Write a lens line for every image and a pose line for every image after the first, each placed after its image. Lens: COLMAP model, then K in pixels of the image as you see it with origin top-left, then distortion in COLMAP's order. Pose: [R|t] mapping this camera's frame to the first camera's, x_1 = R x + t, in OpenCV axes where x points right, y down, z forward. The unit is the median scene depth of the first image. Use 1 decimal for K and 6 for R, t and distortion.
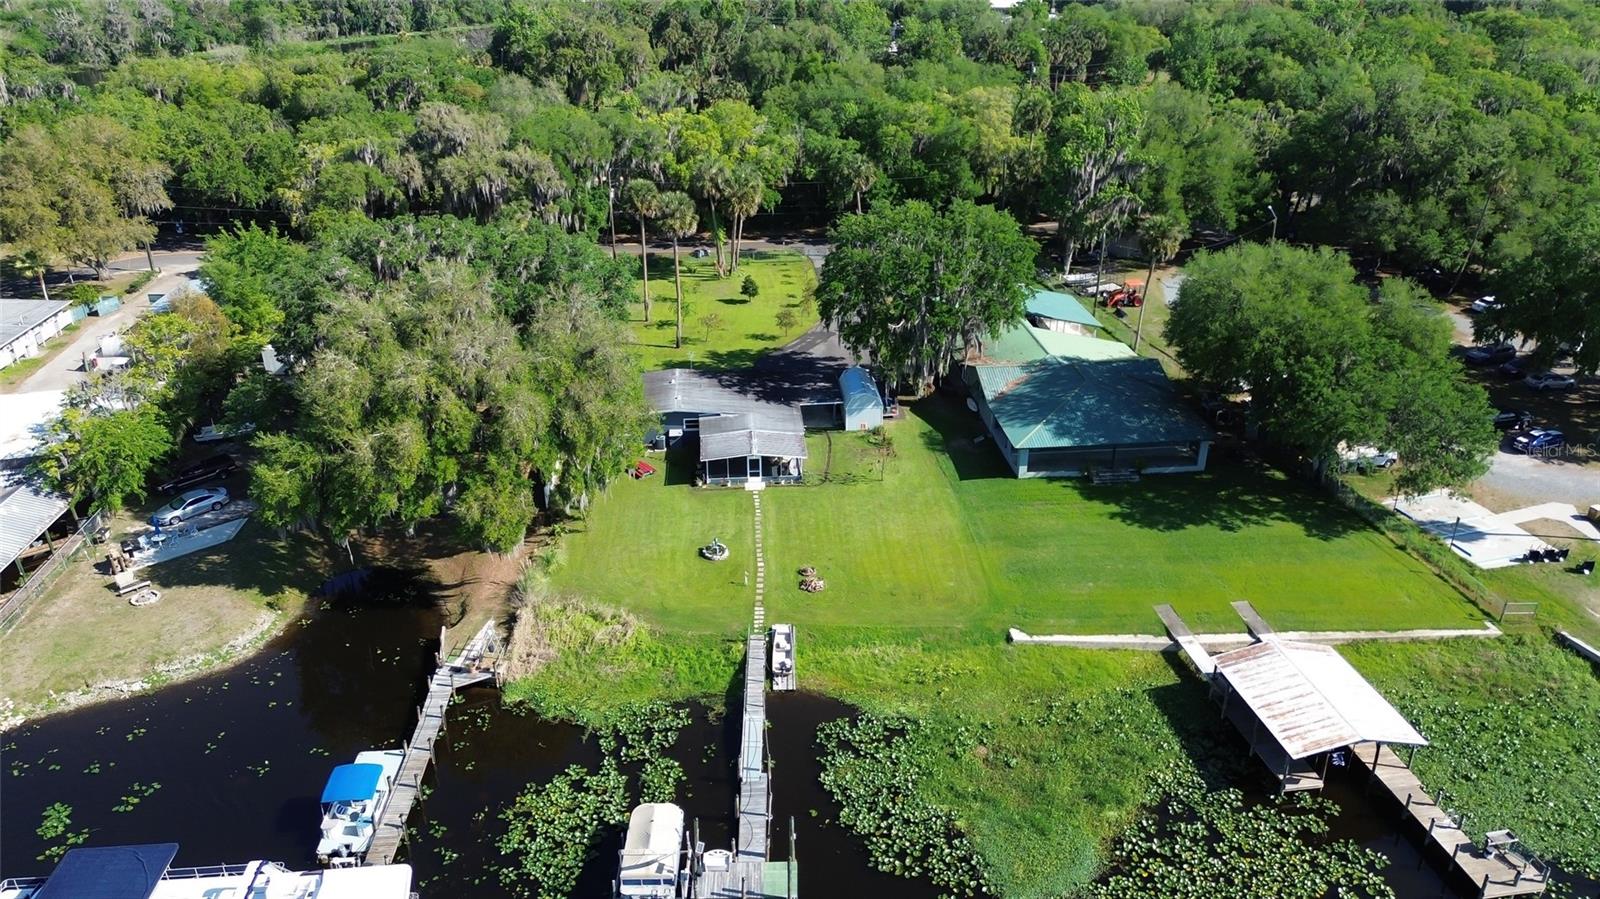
lens RADIAL K [[1069.9, 0, 800.0], [0, 1069.9, 449.5], [0, 0, 1]] dist [0.136202, -0.159702]
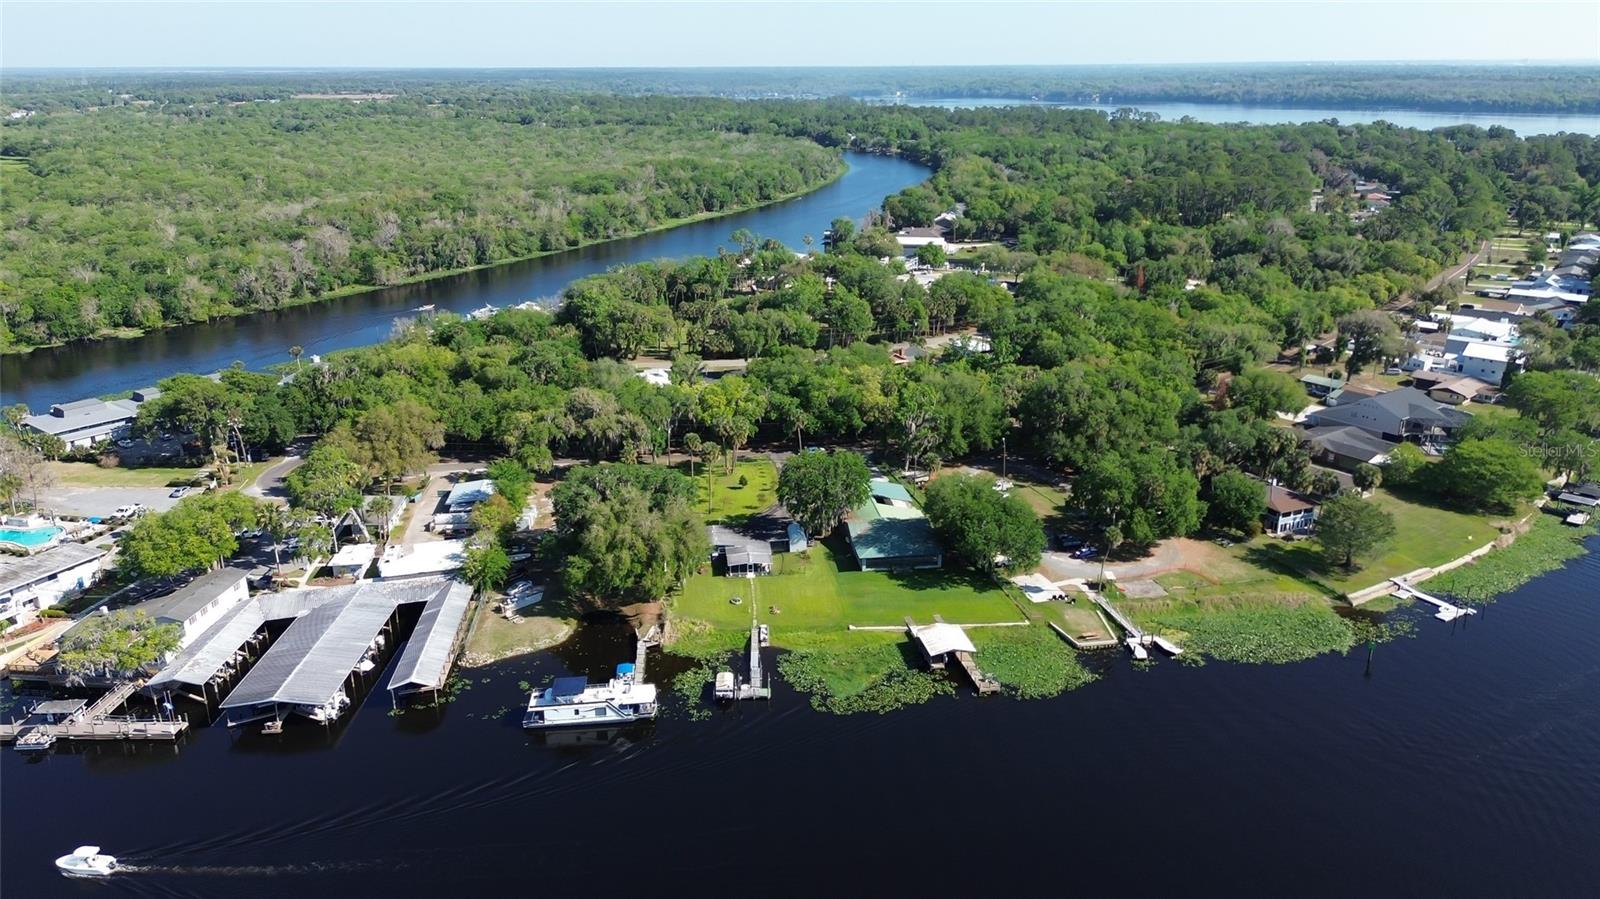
lens RADIAL K [[1069.9, 0, 800.0], [0, 1069.9, 449.5], [0, 0, 1]] dist [0.136202, -0.159702]
pose [[0.999467, -0.012190, 0.030290, -0.002099], [0.015813, 0.992352, -0.122421, 0.050059], [-0.028566, 0.122835, 0.992016, -1.435279]]
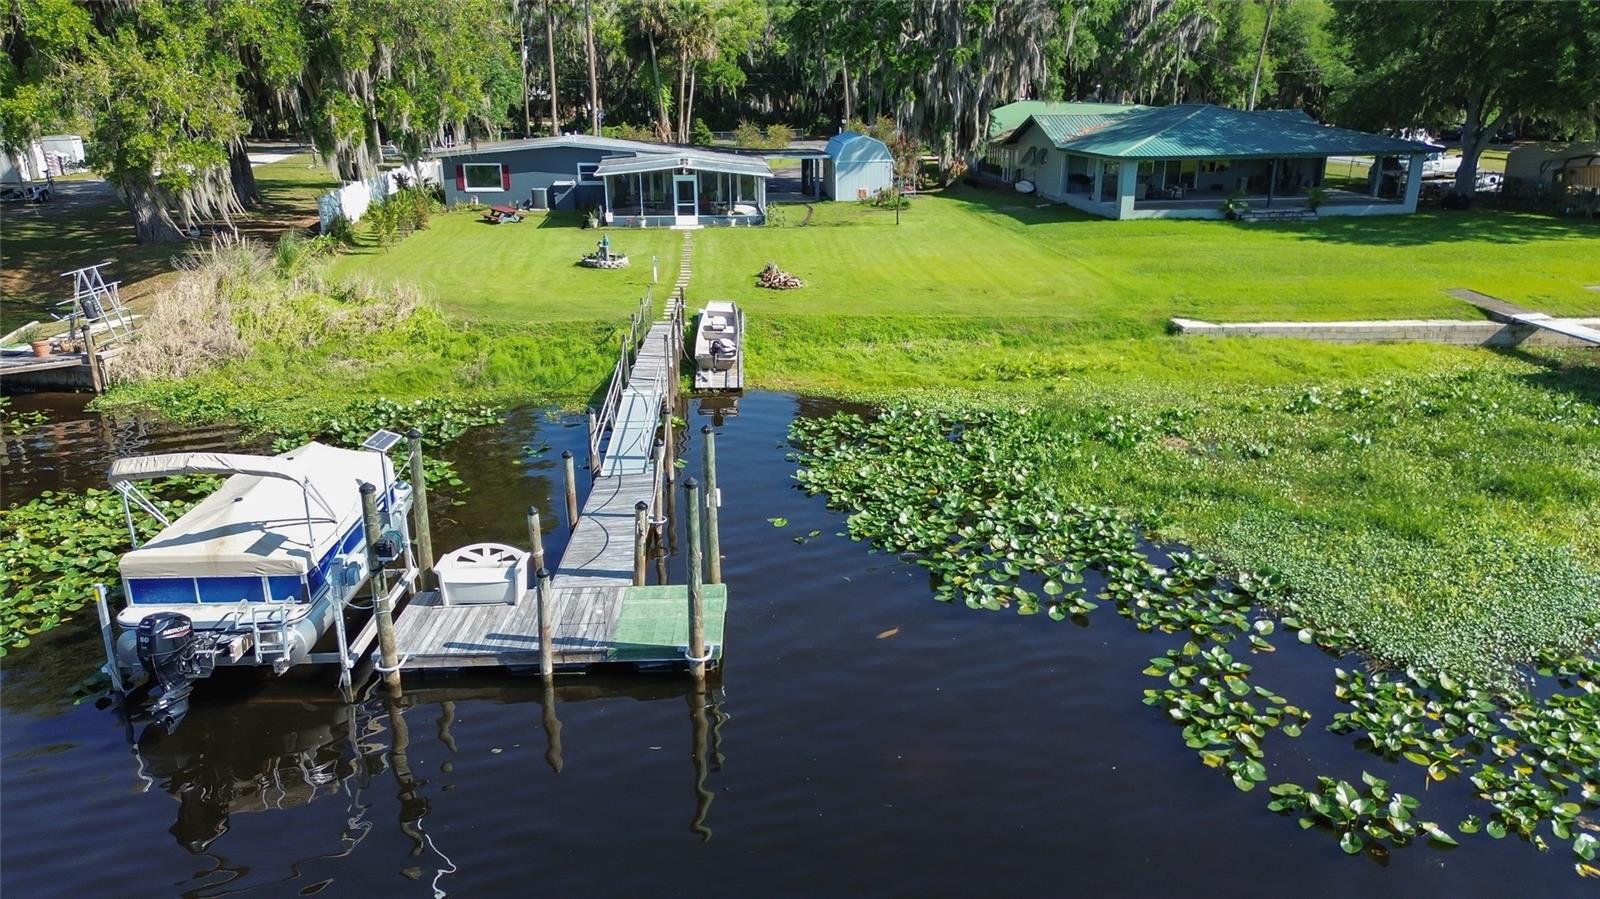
lens RADIAL K [[1072.3, 0, 796.0], [0, 1072.3, 443.6], [0, 0, 1]] dist [0.082544, -0.048787]
pose [[0.999853, -0.004591, 0.016527, 0.009072], [0.006939, 0.989409, -0.144990, 0.253292], [-0.015687, 0.145083, 0.989295, 0.436883]]
